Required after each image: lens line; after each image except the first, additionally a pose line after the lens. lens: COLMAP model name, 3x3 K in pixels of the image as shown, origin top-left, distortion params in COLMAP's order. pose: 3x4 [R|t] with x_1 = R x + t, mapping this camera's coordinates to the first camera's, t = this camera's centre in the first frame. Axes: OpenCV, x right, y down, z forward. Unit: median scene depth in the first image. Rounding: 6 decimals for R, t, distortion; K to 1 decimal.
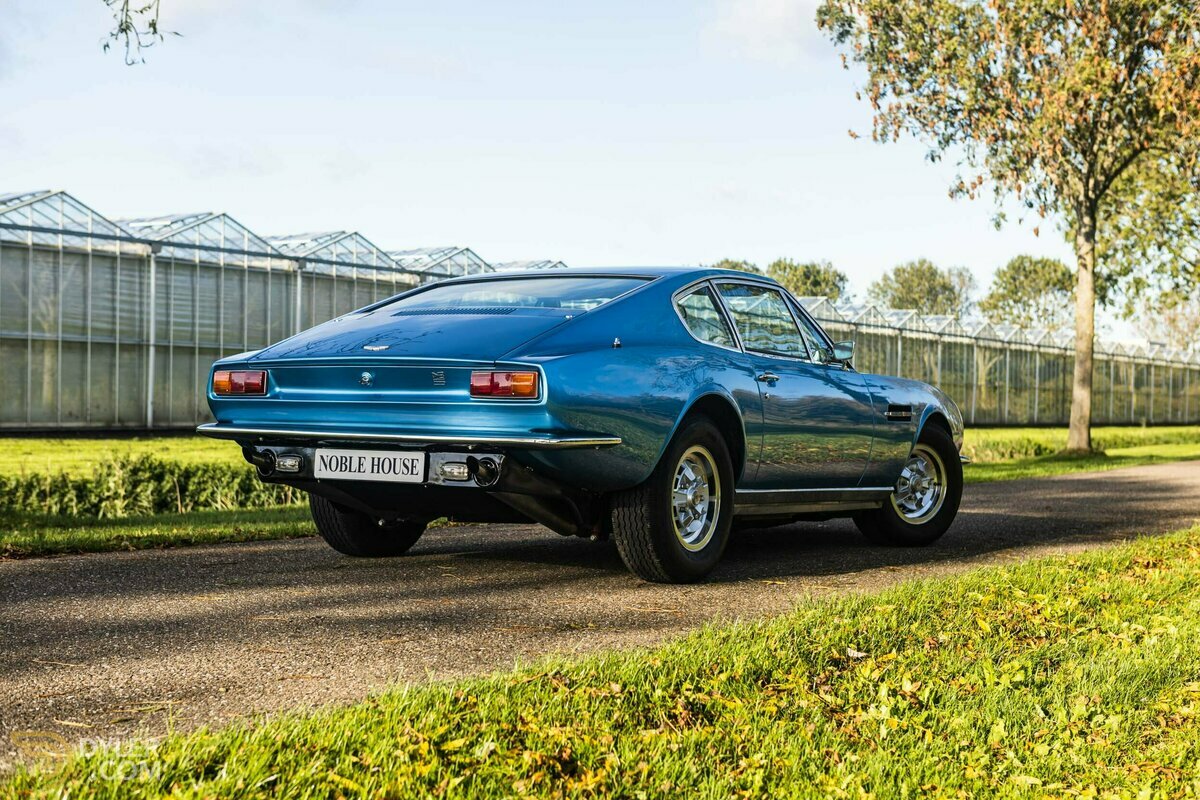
lens RADIAL K [[1811.1, 0, 600.0], [0, 1811.1, 400.0], [0, 0, 1]] dist [-0.144572, 0.009896]
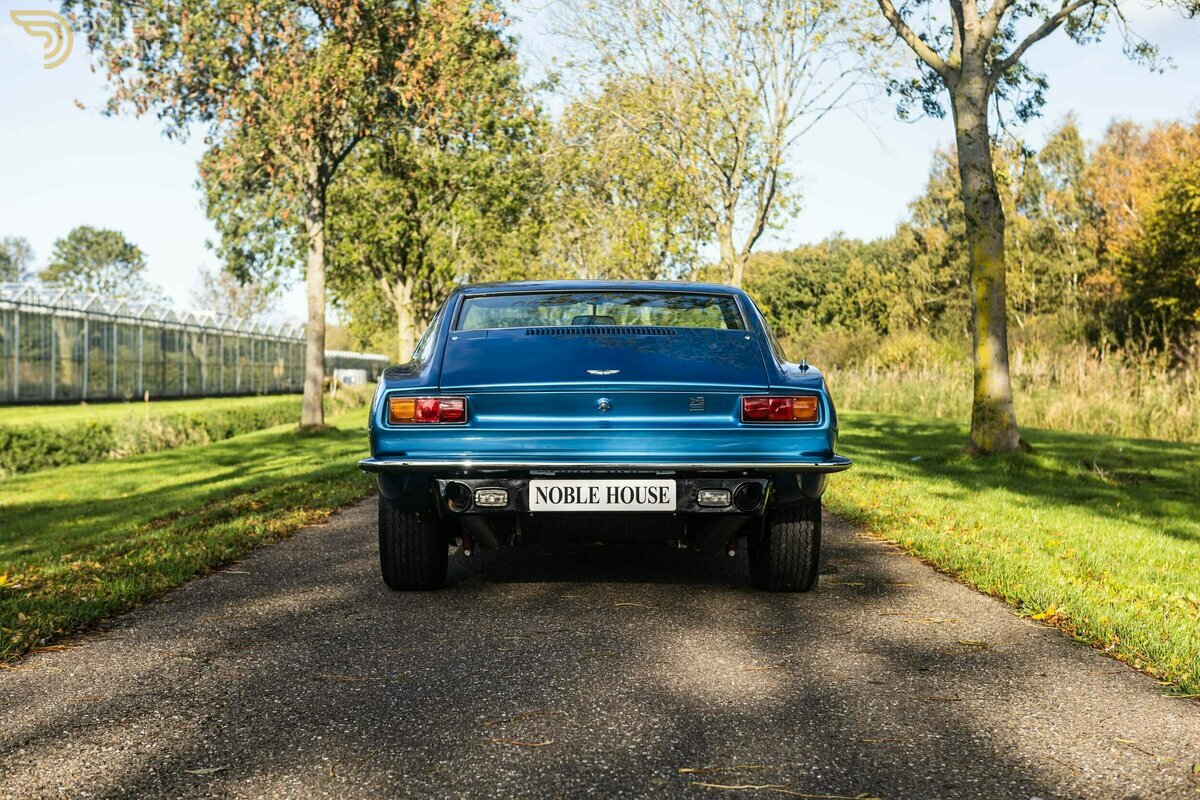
lens RADIAL K [[1764.3, 0, 624.0], [0, 1764.3, 400.1], [0, 0, 1]] dist [0.035167, 0.073210]
pose [[0.846675, -0.022826, 0.531621, -0.560158], [0.013267, 0.999674, 0.021794, -0.031406], [-0.531945, -0.011399, 0.846702, 0.187301]]
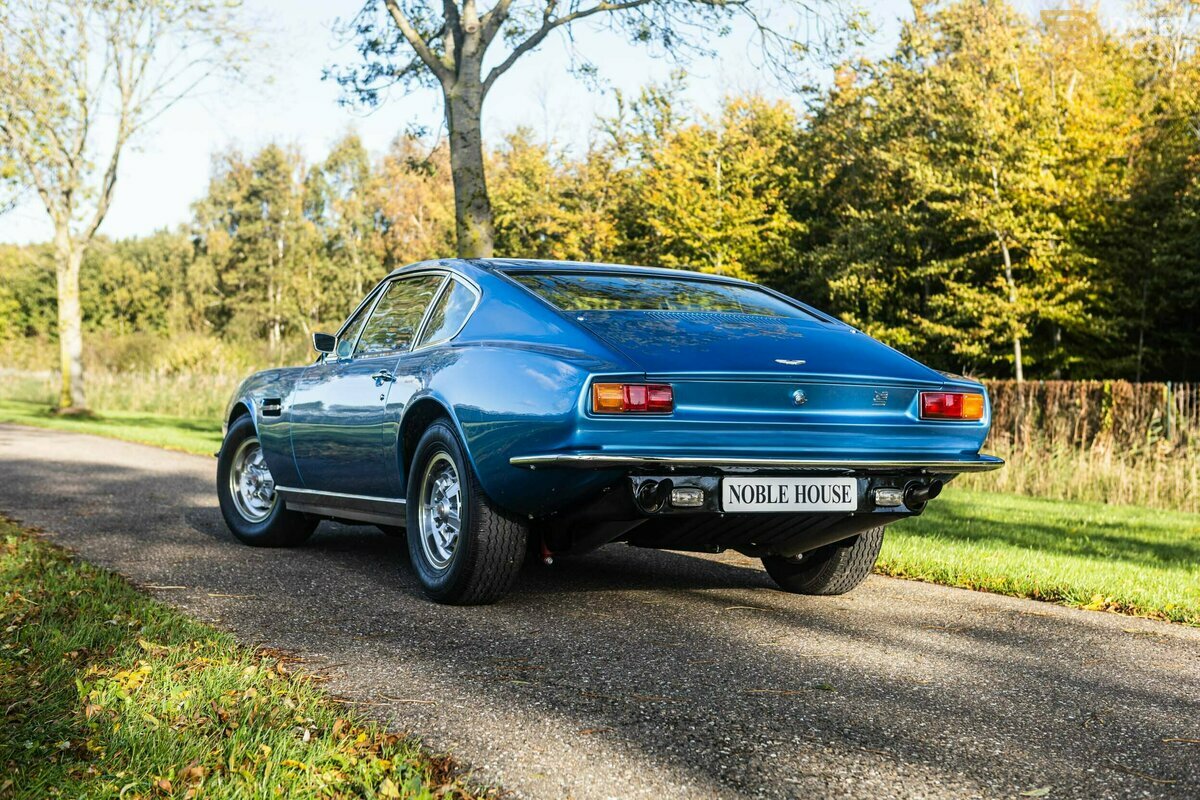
lens RADIAL K [[1811.1, 0, 600.0], [0, 1811.1, 400.0], [0, 0, 1]] dist [-0.144572, 0.009896]
pose [[0.527812, -0.002574, 0.849357, -0.851077], [-0.019592, 0.999692, 0.015205, -0.019981], [-0.849135, -0.024666, 0.527599, 0.559411]]
